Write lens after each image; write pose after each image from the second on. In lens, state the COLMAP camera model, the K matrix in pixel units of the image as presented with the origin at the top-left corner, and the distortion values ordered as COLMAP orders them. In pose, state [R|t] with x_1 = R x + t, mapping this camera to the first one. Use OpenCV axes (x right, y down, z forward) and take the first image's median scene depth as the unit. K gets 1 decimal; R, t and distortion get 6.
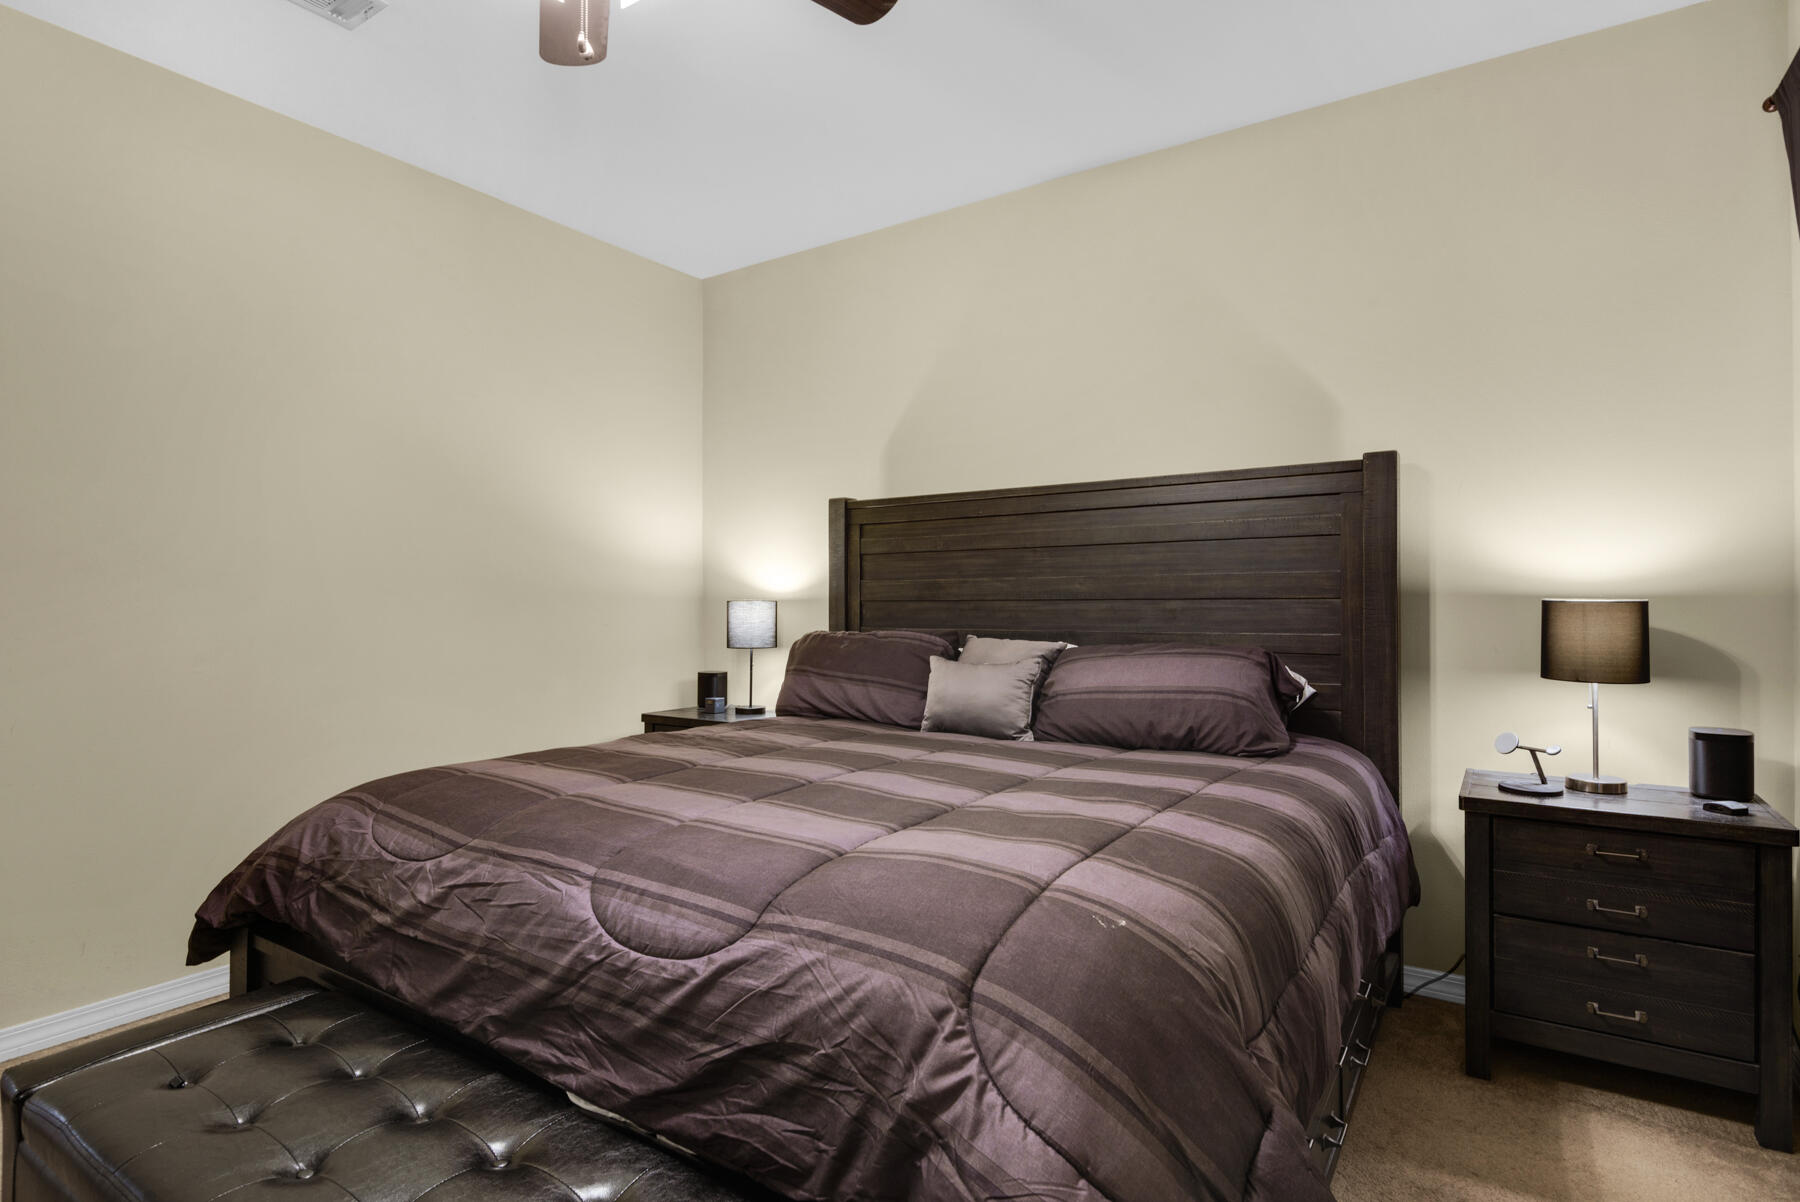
lens RADIAL K [[892.2, 0, 911.6], [0, 892.2, 593.0], [0, 0, 1]] dist [0.017461, -0.004285]
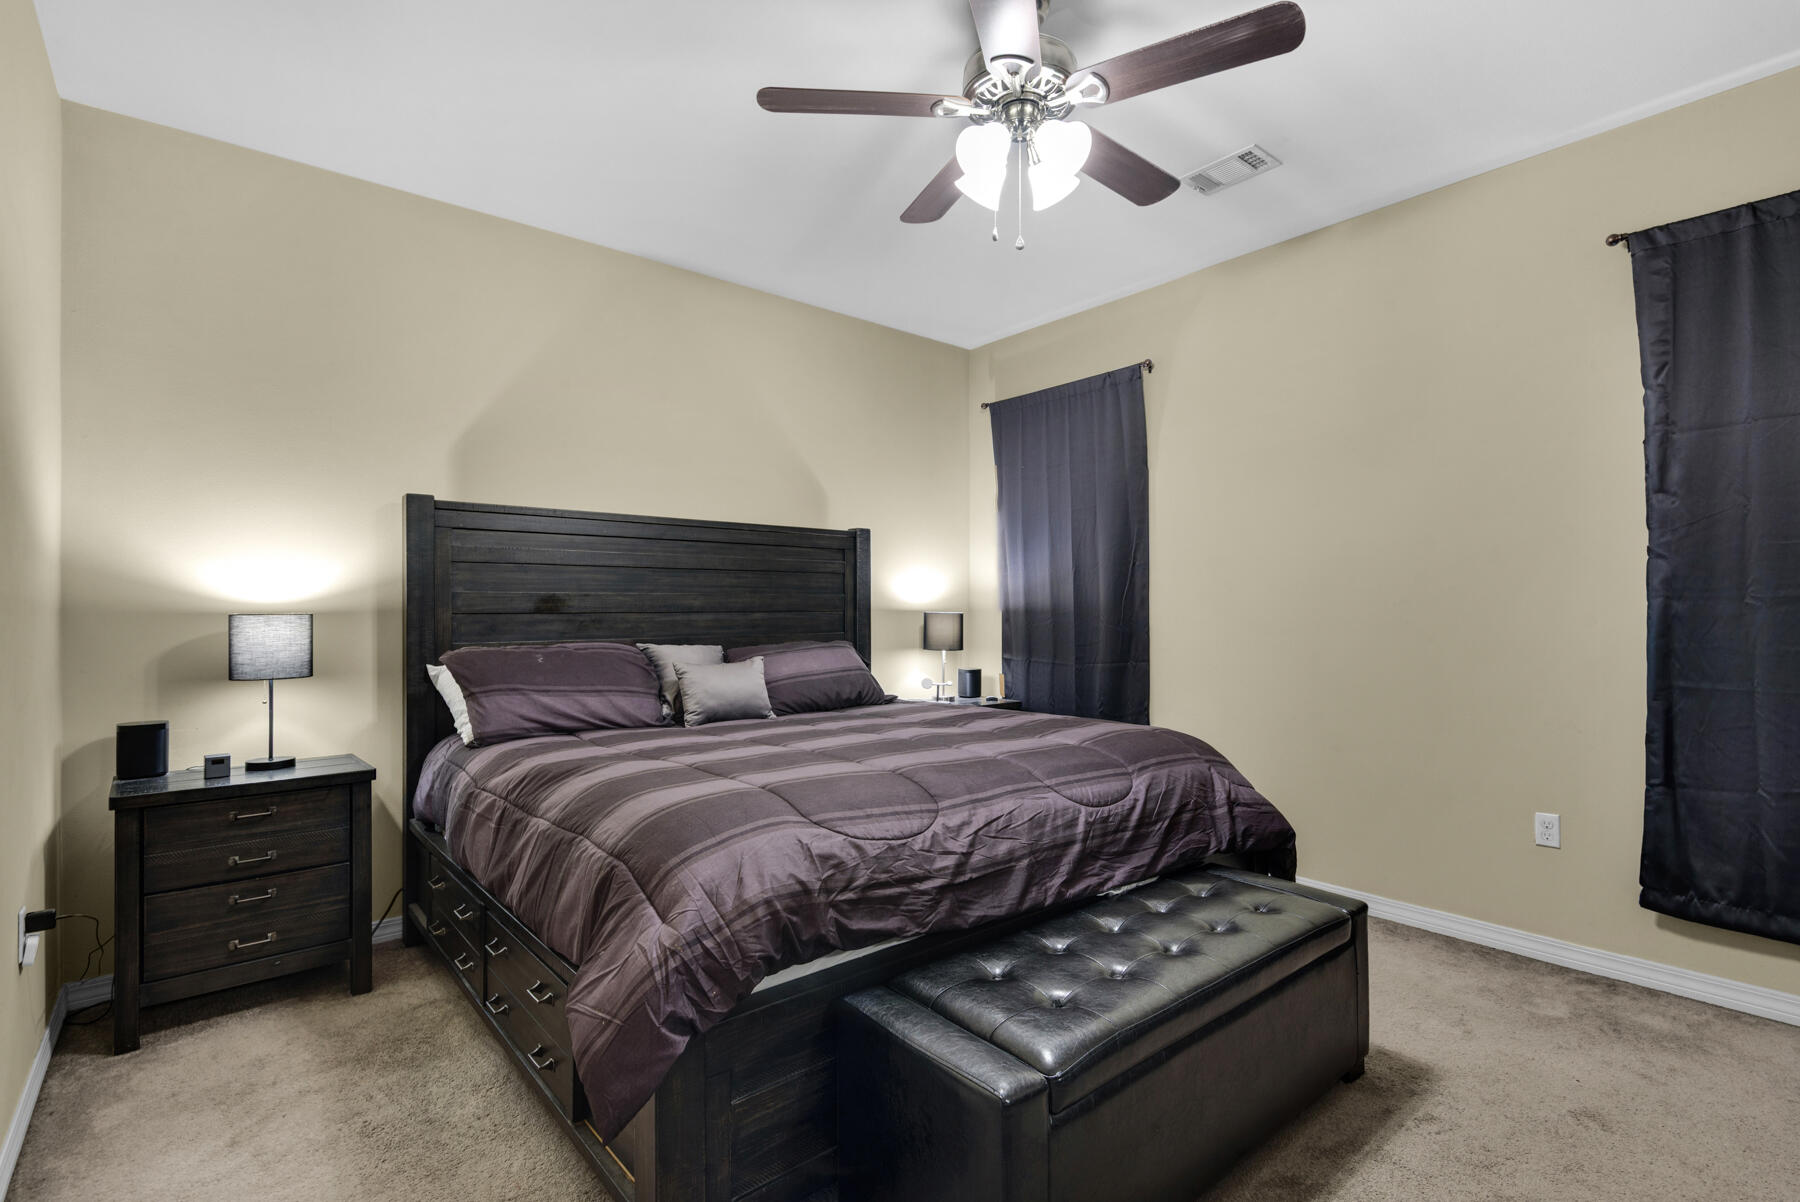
lens RADIAL K [[830.3, 0, 912.1], [0, 830.3, 609.7], [0, 0, 1]] dist [0.005640, -0.003363]
pose [[0.300130, 0.002413, 0.953895, -1.523727], [-0.005329, 0.999985, -0.000853, 0.006661], [-0.953883, -0.004827, 0.300139, 0.658448]]
